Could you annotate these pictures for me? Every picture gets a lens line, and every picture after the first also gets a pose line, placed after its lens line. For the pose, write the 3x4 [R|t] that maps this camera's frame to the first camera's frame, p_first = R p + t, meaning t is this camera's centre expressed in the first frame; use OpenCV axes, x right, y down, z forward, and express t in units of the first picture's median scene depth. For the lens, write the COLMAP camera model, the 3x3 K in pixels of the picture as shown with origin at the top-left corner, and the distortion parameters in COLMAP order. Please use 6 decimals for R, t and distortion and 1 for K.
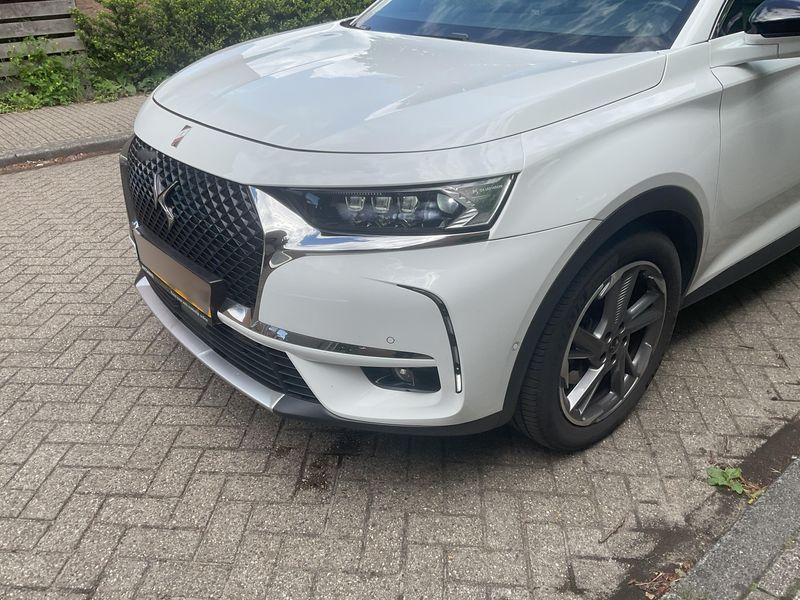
lens RADIAL K [[663.9, 0, 402.8], [0, 663.9, 296.2], [0, 0, 1]] dist [0.008159, -0.036311]
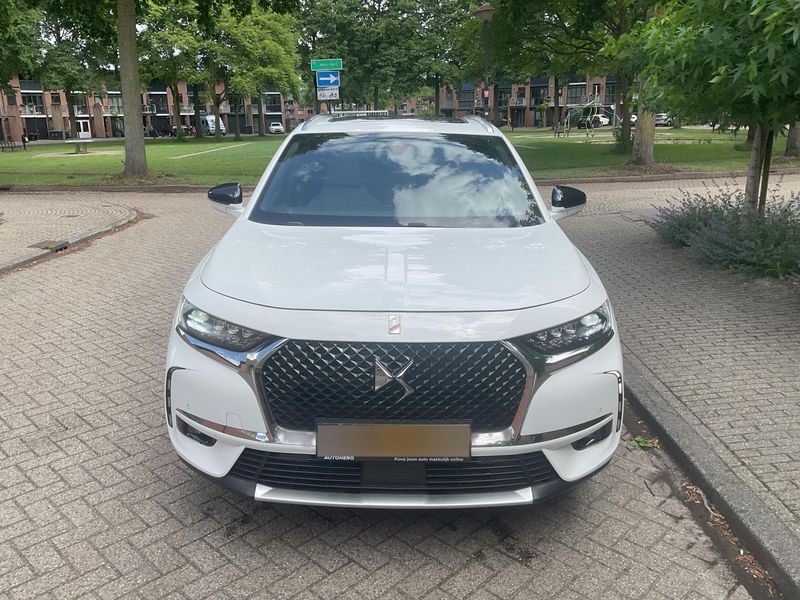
lens RADIAL K [[663.9, 0, 392.8], [0, 663.9, 292.7], [0, 0, 1]] dist [0.008159, -0.036311]
pose [[0.646217, -0.175845, 0.742619, -1.206214], [0.330482, 0.941598, -0.064620, -0.214390], [-0.687885, 0.287180, 0.666590, 0.164942]]
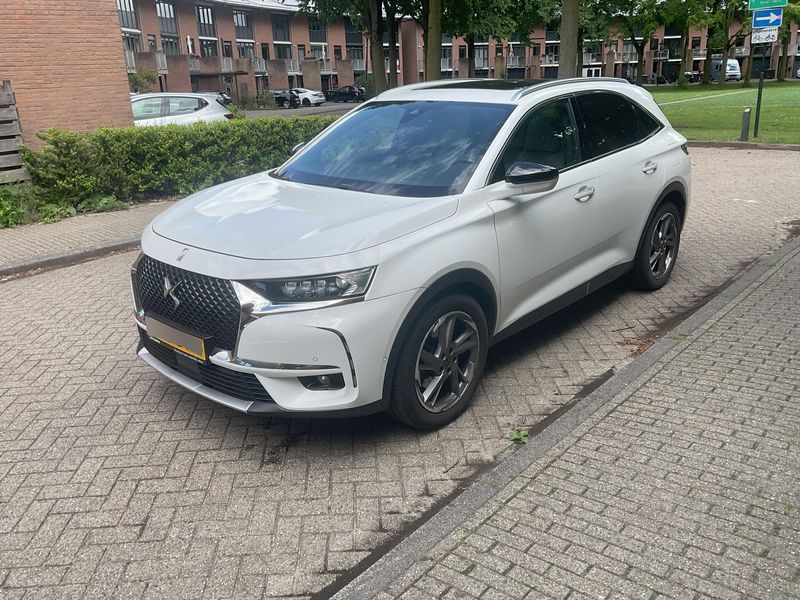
lens RADIAL K [[663.9, 0, 406.5], [0, 663.9, 299.3], [0, 0, 1]] dist [0.008159, -0.036311]
pose [[0.989264, -0.059206, 0.133609, -0.003464], [0.076909, 0.988329, -0.131493, 0.132279], [-0.124264, 0.140357, 0.982272, -0.684859]]
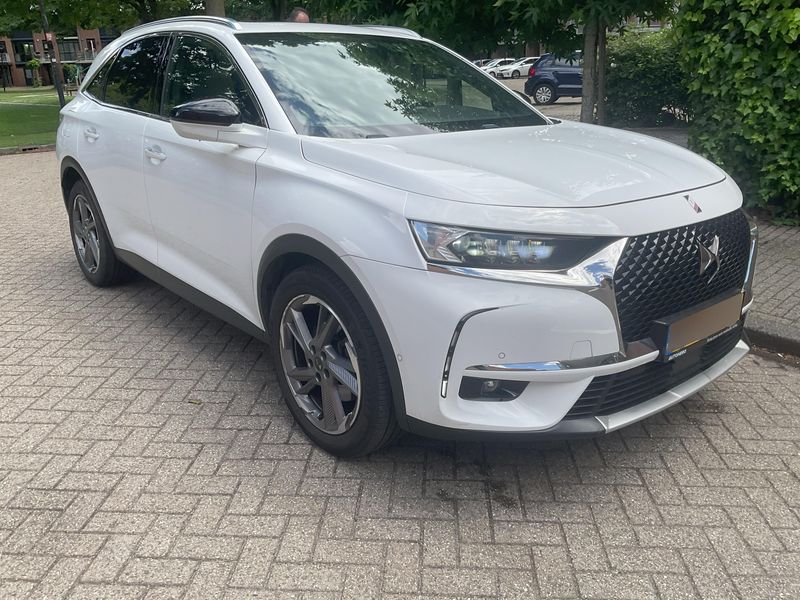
lens RADIAL K [[663.9, 0, 396.3], [0, 663.9, 295.4], [0, 0, 1]] dist [0.008159, -0.036311]
pose [[-0.003680, -0.297411, 0.954742, -1.468558], [0.452867, 0.850736, 0.266758, -0.641068], [-0.891570, 0.433353, 0.131557, 1.349242]]
